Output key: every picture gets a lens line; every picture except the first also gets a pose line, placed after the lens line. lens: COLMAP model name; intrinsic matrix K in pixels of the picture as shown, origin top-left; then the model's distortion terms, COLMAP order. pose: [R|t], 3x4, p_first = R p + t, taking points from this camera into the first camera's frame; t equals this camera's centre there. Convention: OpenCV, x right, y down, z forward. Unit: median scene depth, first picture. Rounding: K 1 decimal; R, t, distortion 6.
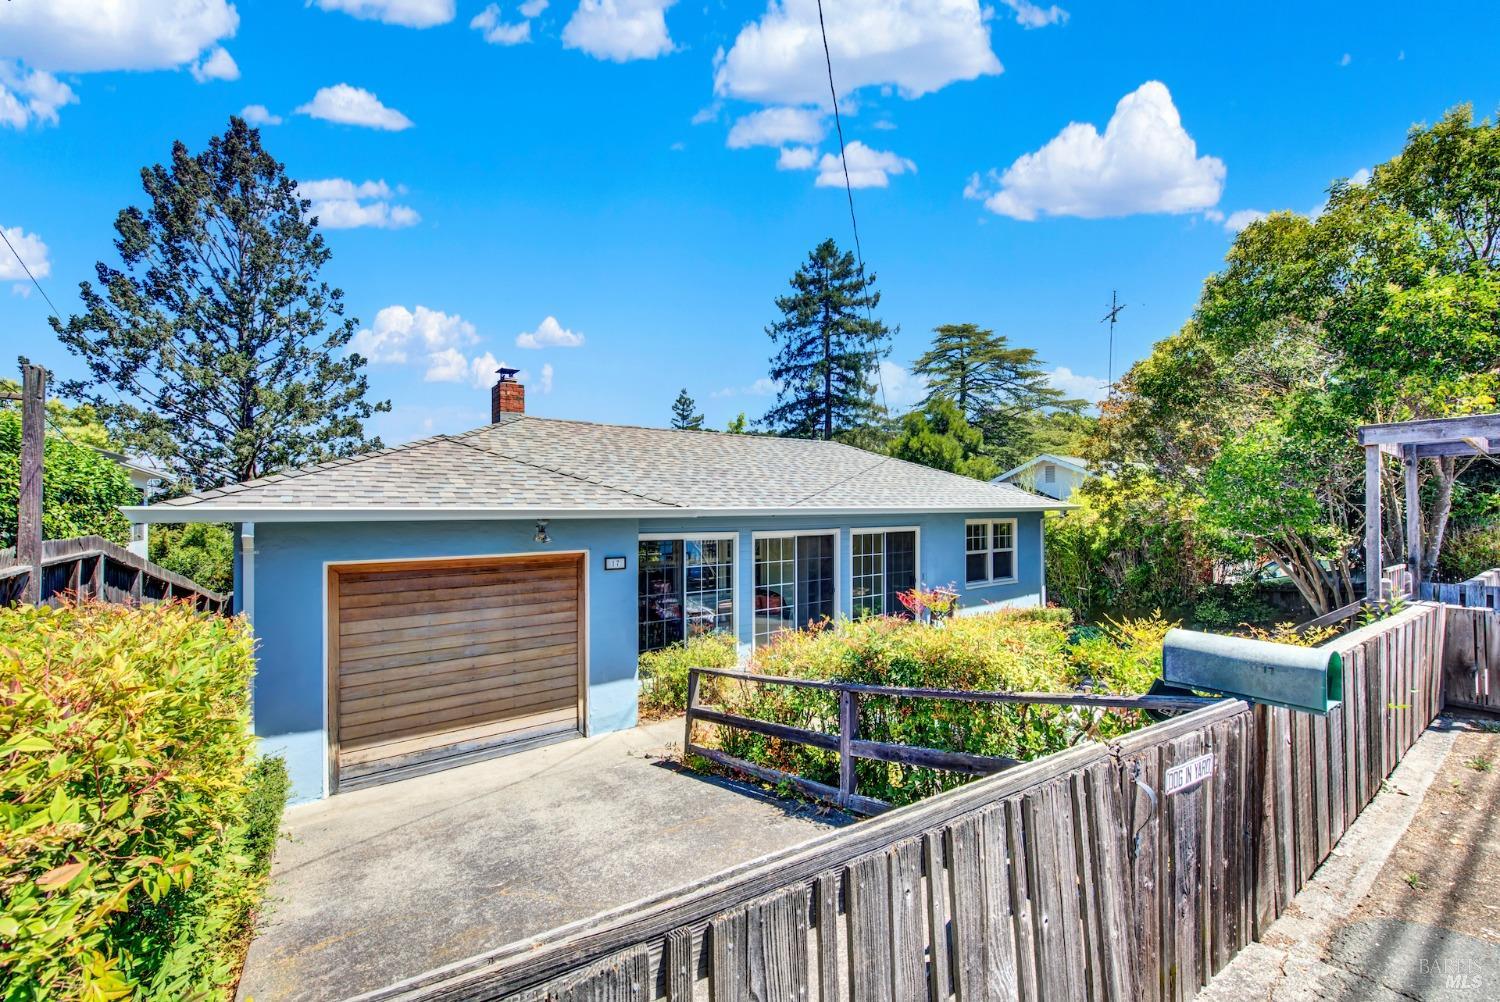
lens RADIAL K [[596.7, 0, 748.9], [0, 596.7, 505.6], [0, 0, 1]] dist [0.000269, -0.000422]
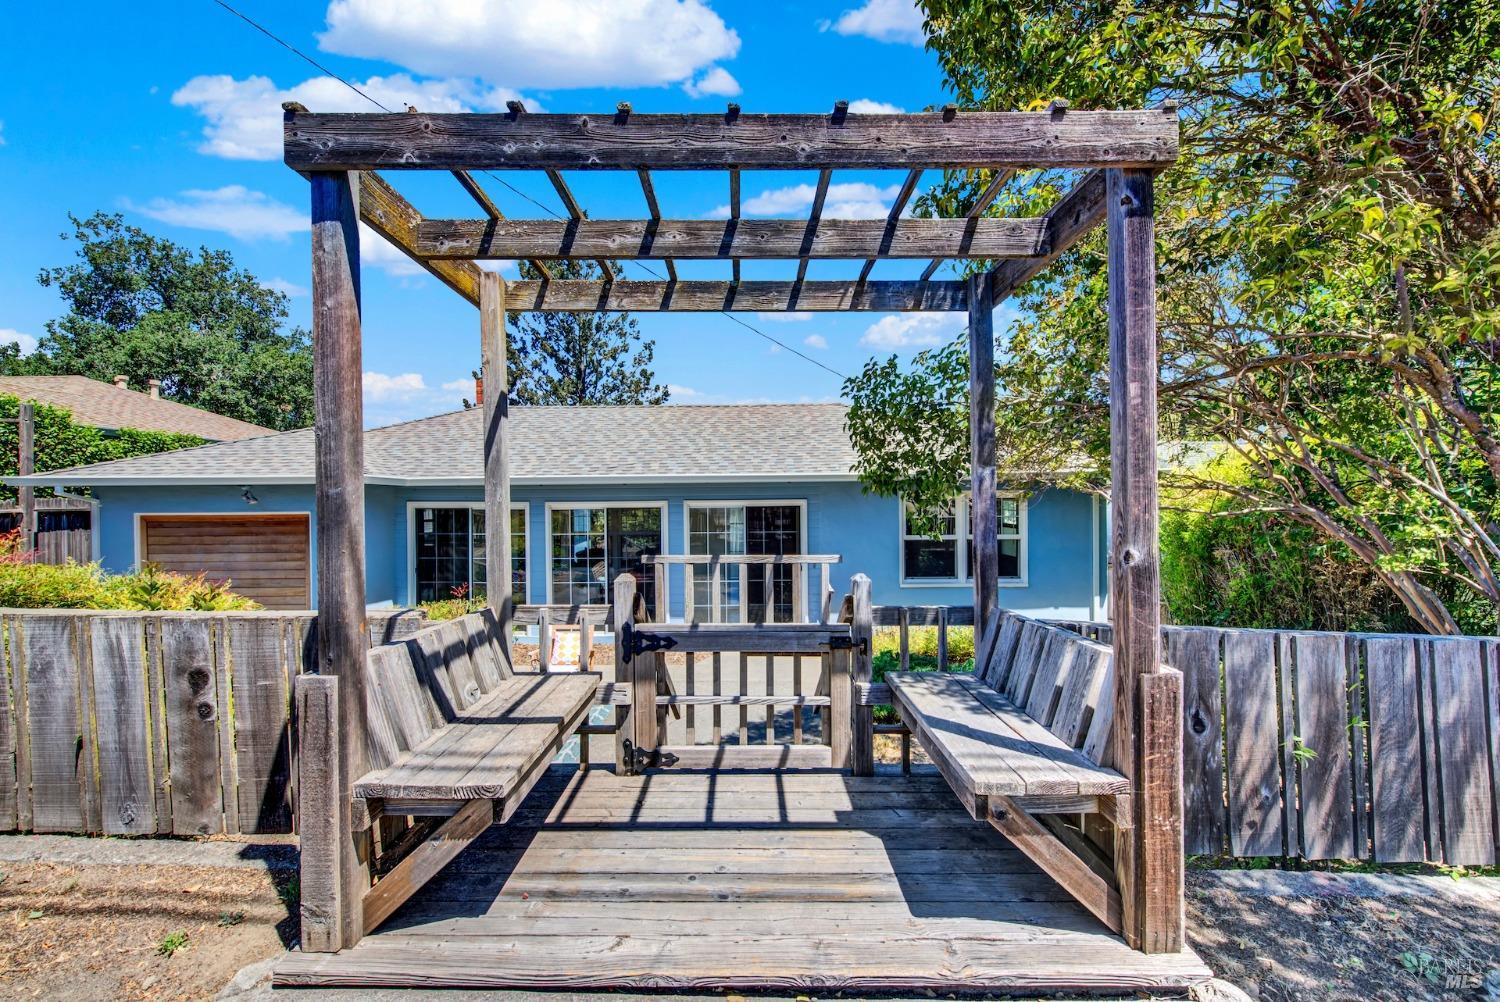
lens RADIAL K [[596.7, 0, 748.9], [0, 596.7, 505.6], [0, 0, 1]] dist [0.000269, -0.000422]
pose [[0.809546, 0.003488, -0.587047, 0.317119], [0.008553, 0.999806, 0.017736, 0.012820], [0.586995, -0.019379, 0.809359, 0.143920]]
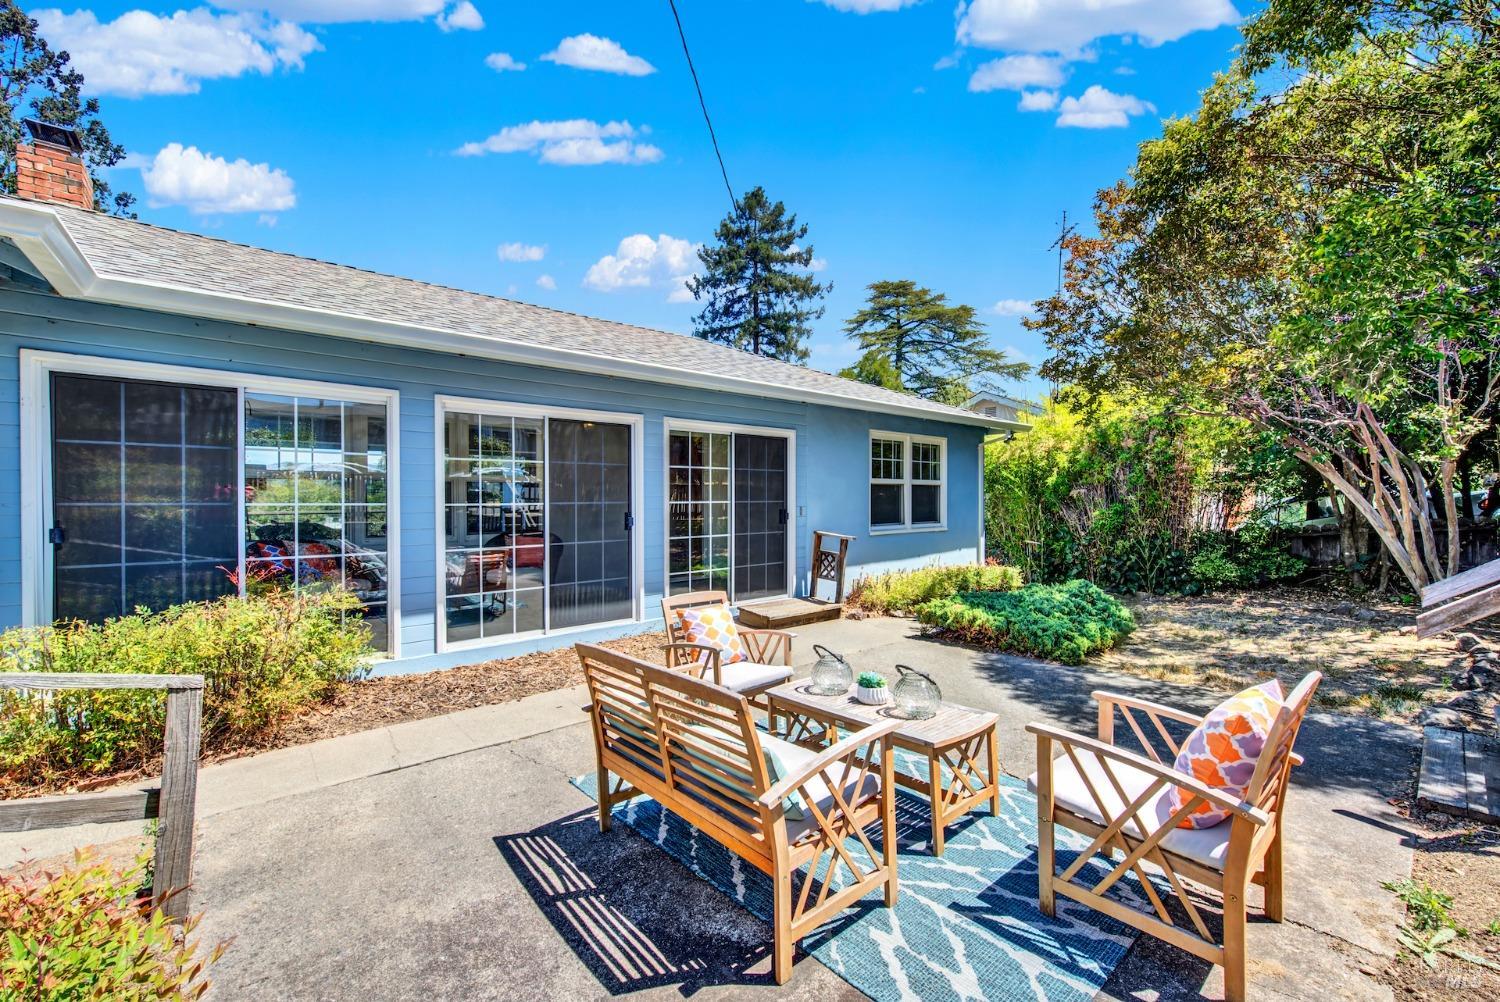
lens RADIAL K [[596.7, 0, 748.9], [0, 596.7, 505.6], [0, 0, 1]] dist [0.000269, -0.000422]
pose [[0.996166, 0.001091, 0.087474, 0.084525], [-0.002602, 0.999849, 0.017164, 0.047587], [-0.087442, -0.017326, 0.996019, 0.173005]]
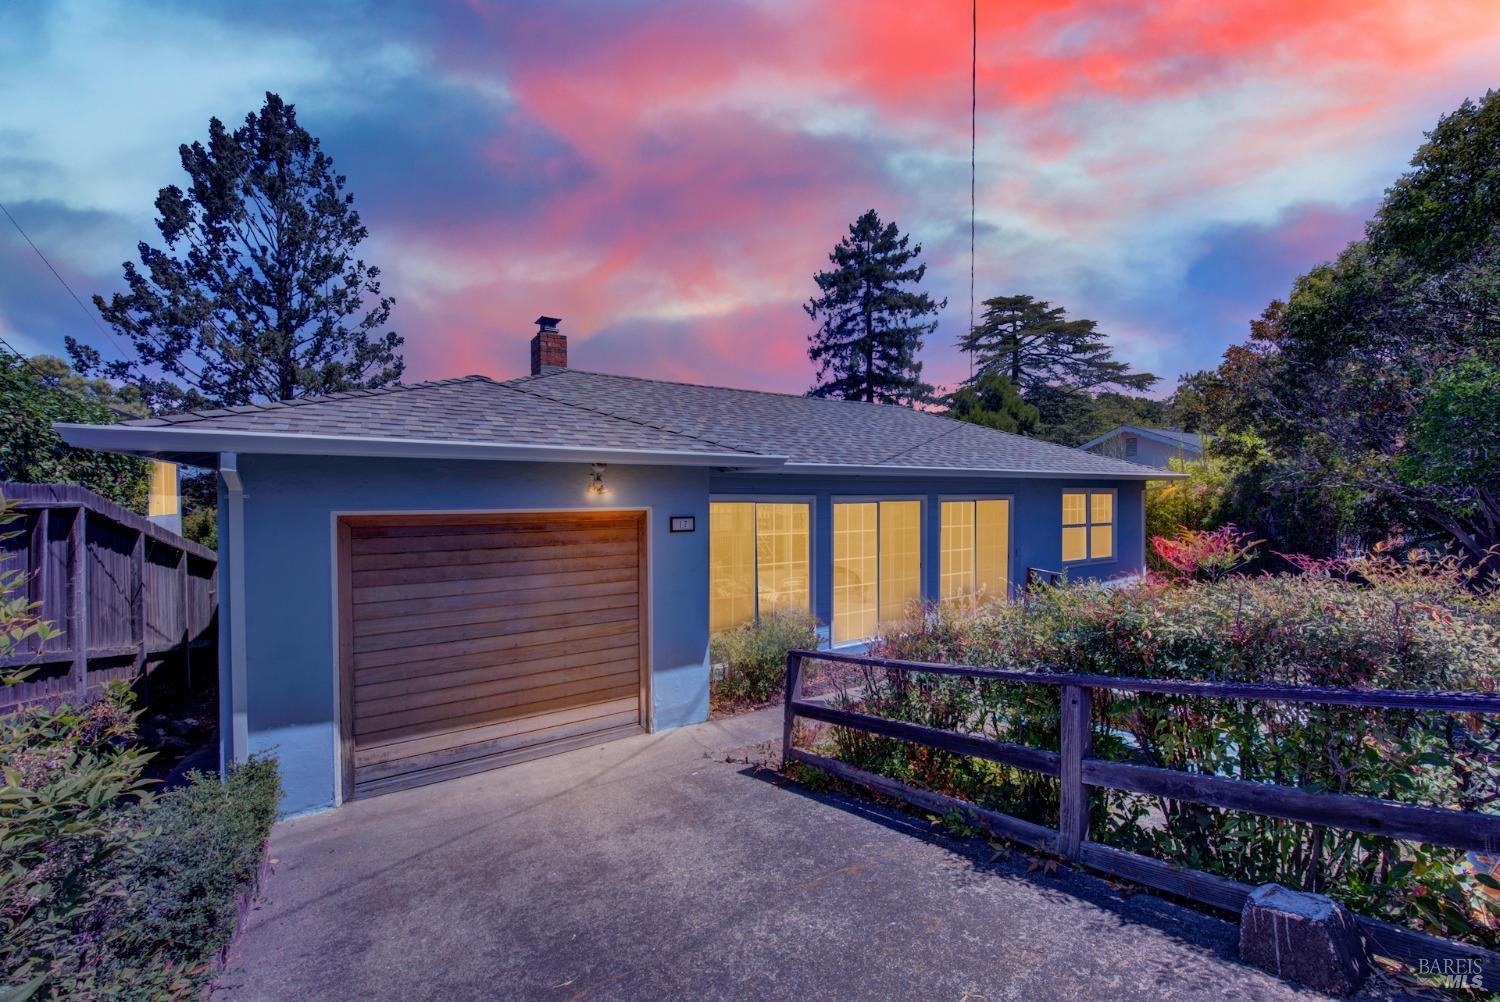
lens RADIAL K [[597.1, 0, 748.1], [0, 597.1, 504.7], [0, 0, 1]] dist [0.001284, -0.000305]
pose [[0.998635, 0.000629, -0.052237, -0.024912], [0.000339, 0.999828, 0.018532, 0.015051], [0.052240, -0.018525, 0.998463, 0.049766]]
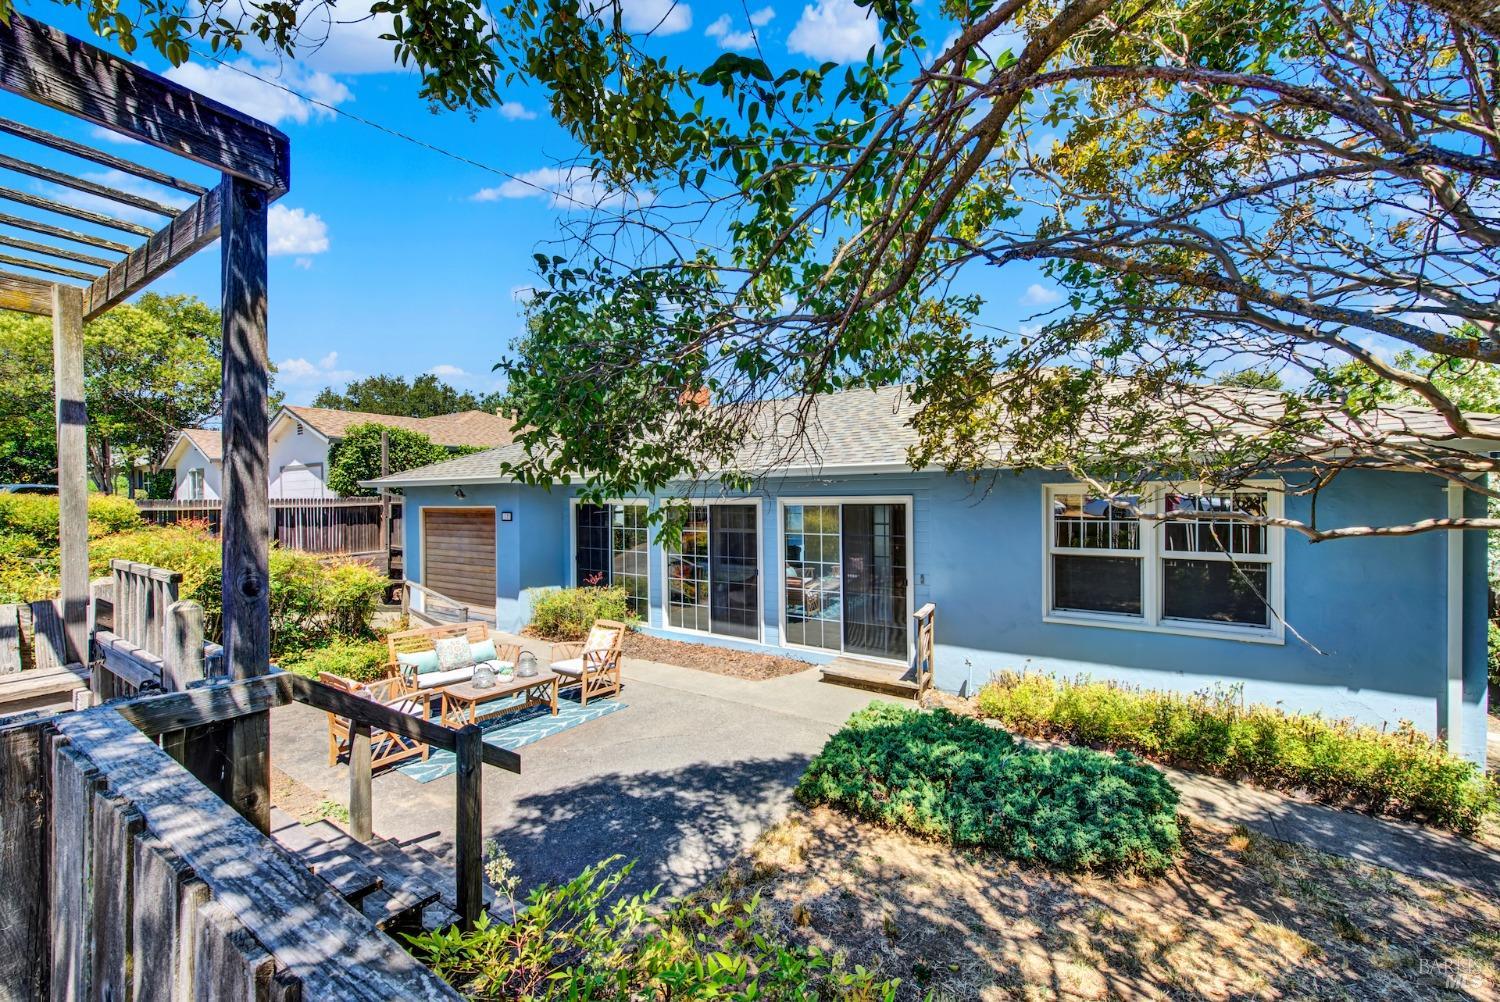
lens RADIAL K [[607.4, 0, 737.5], [0, 607.4, 494.8], [0, 0, 1]] dist [-0.003257, -0.000501]
pose [[0.352001, 0.001022, -0.935999, 0.374050], [0.017239, 0.999823, 0.007575, 0.011632], [0.935841, -0.018802, 0.351921, 0.280630]]
